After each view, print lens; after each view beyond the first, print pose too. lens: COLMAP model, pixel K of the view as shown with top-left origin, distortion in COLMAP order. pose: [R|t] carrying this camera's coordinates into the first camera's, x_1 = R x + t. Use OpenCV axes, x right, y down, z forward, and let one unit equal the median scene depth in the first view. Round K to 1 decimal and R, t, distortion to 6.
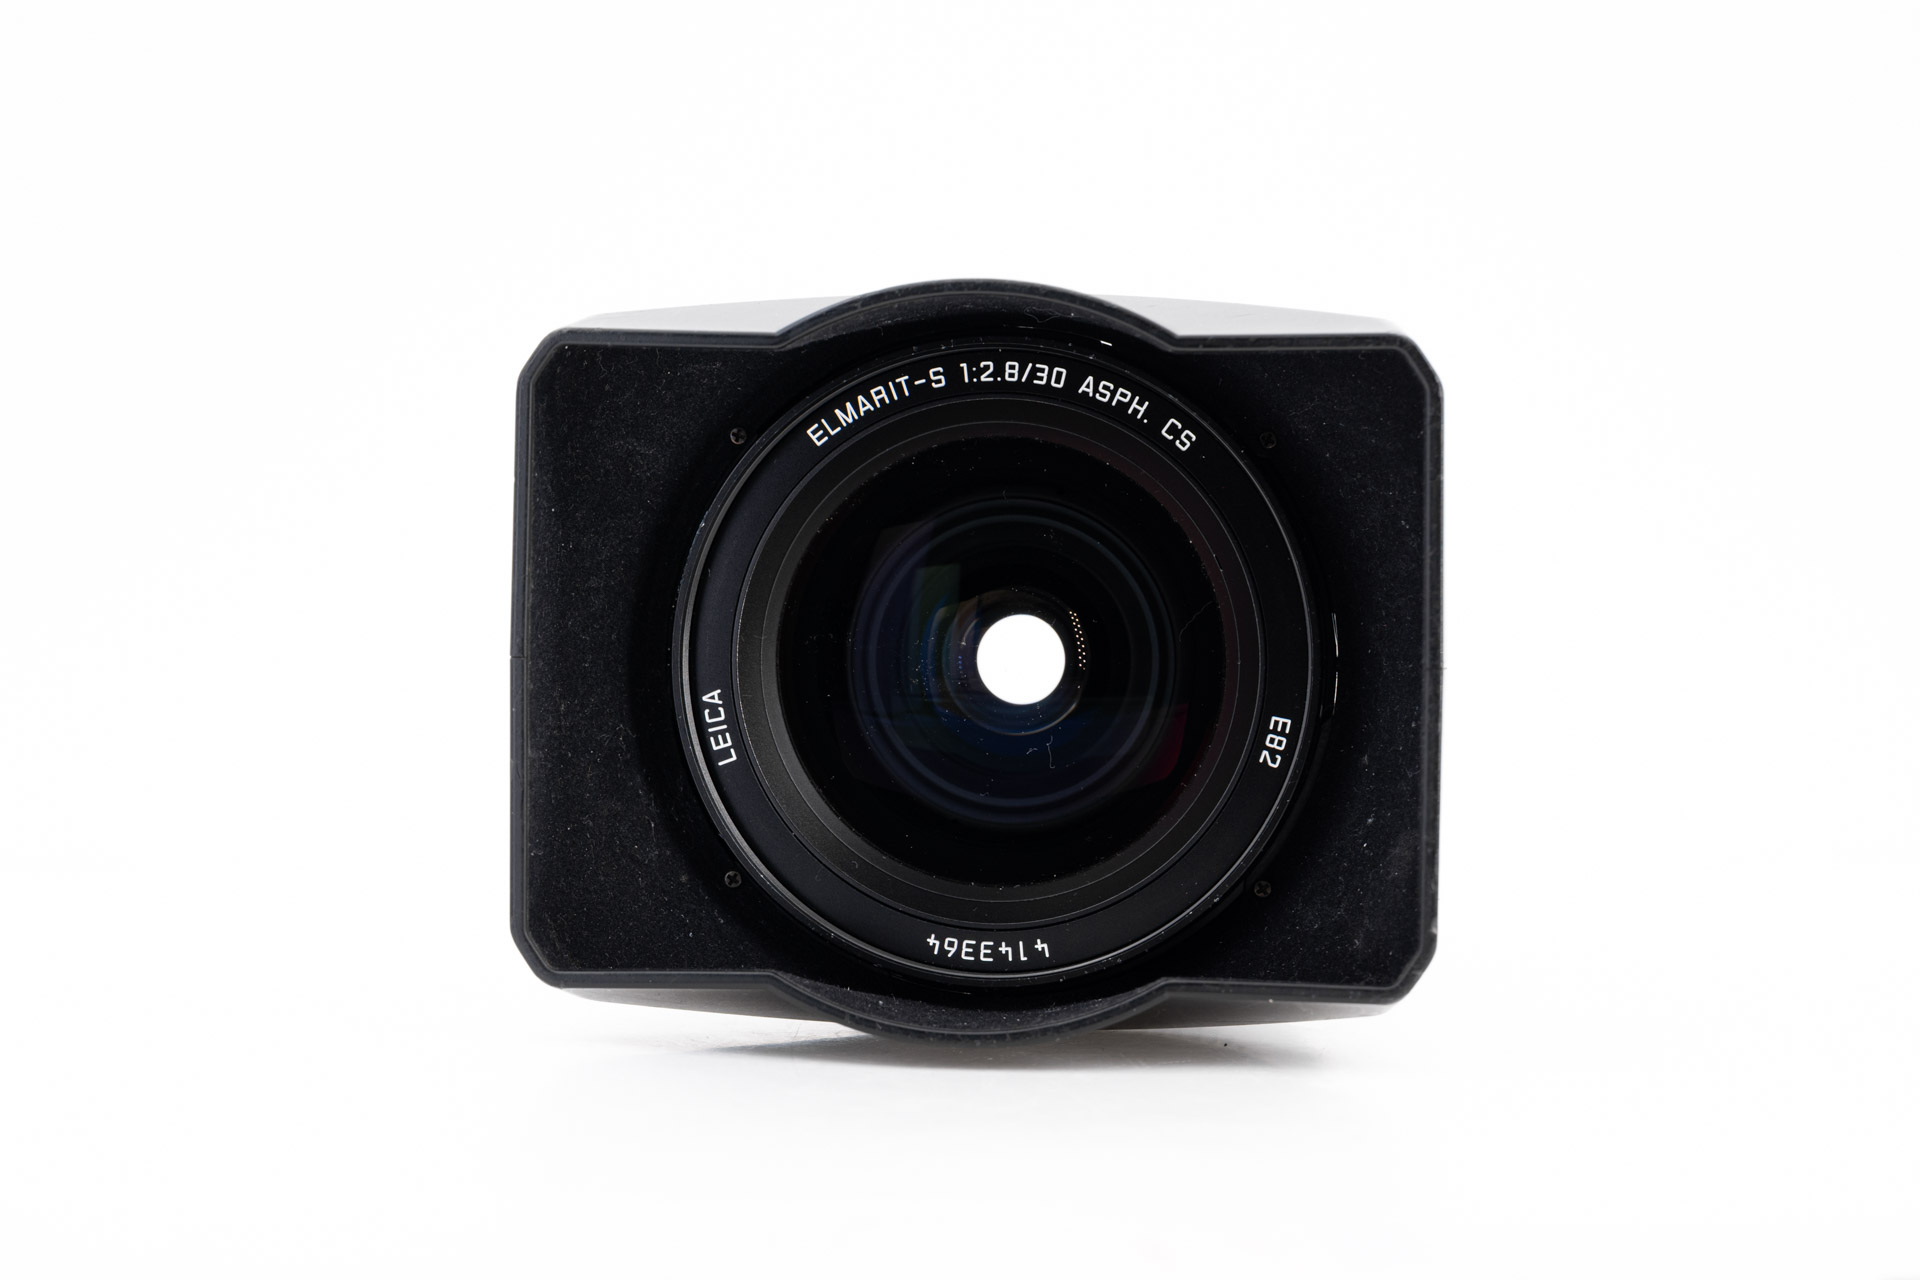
lens RADIAL K [[5096.5, 0, 959.2], [0, 5096.5, 640.0], [0, 0, 1]] dist [0.150206, 0.000000]
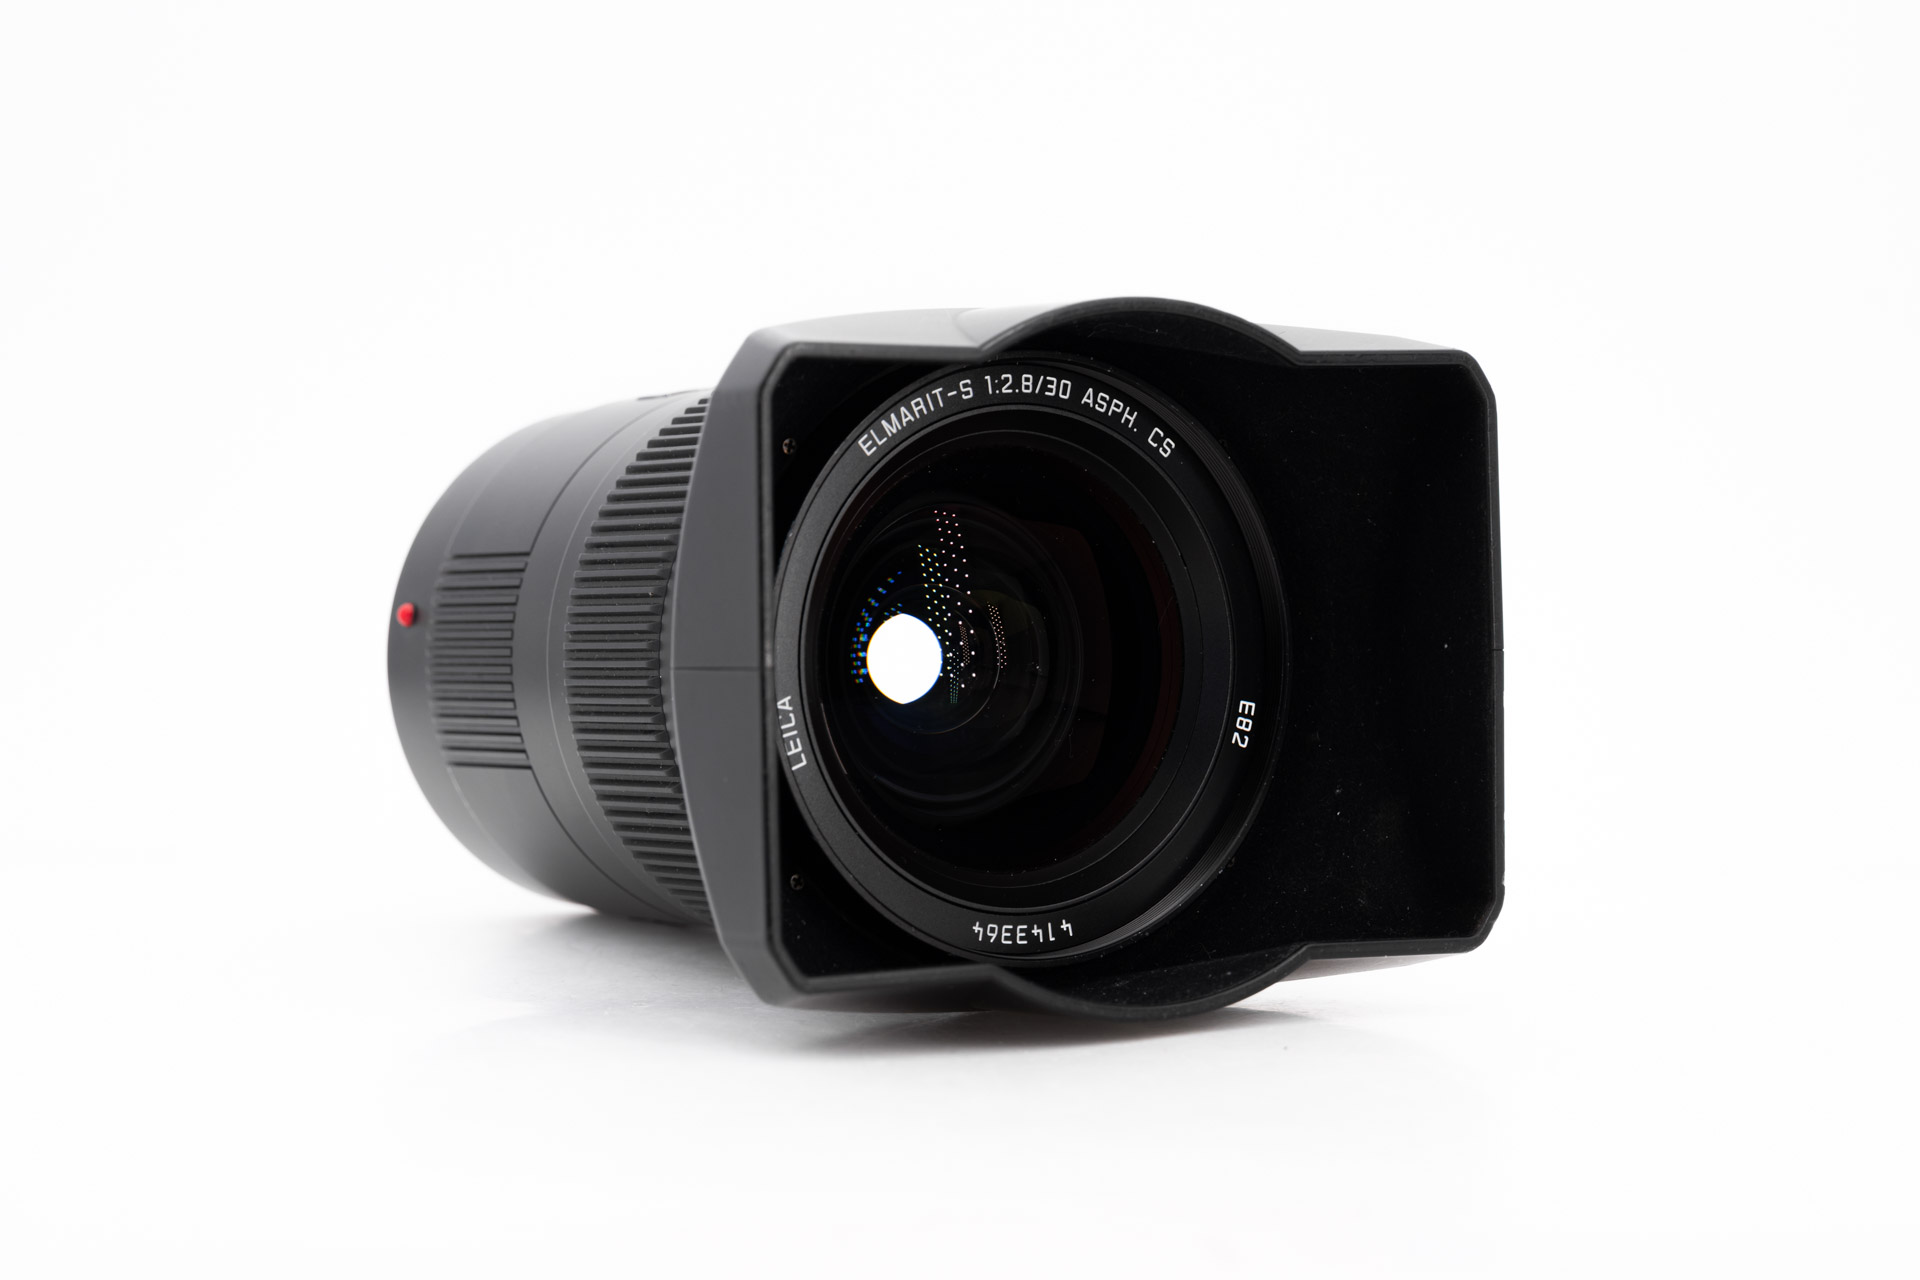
lens RADIAL K [[5096.5, 0, 958.9], [0, 5096.5, 639.4], [0, 0, 1]] dist [0.150206, 0.000000]
pose [[0.785278, -0.031179, 0.618357, -0.654021], [0.029498, 0.999481, 0.012935, -0.013859], [-0.618440, 0.008082, 0.785791, 0.180821]]
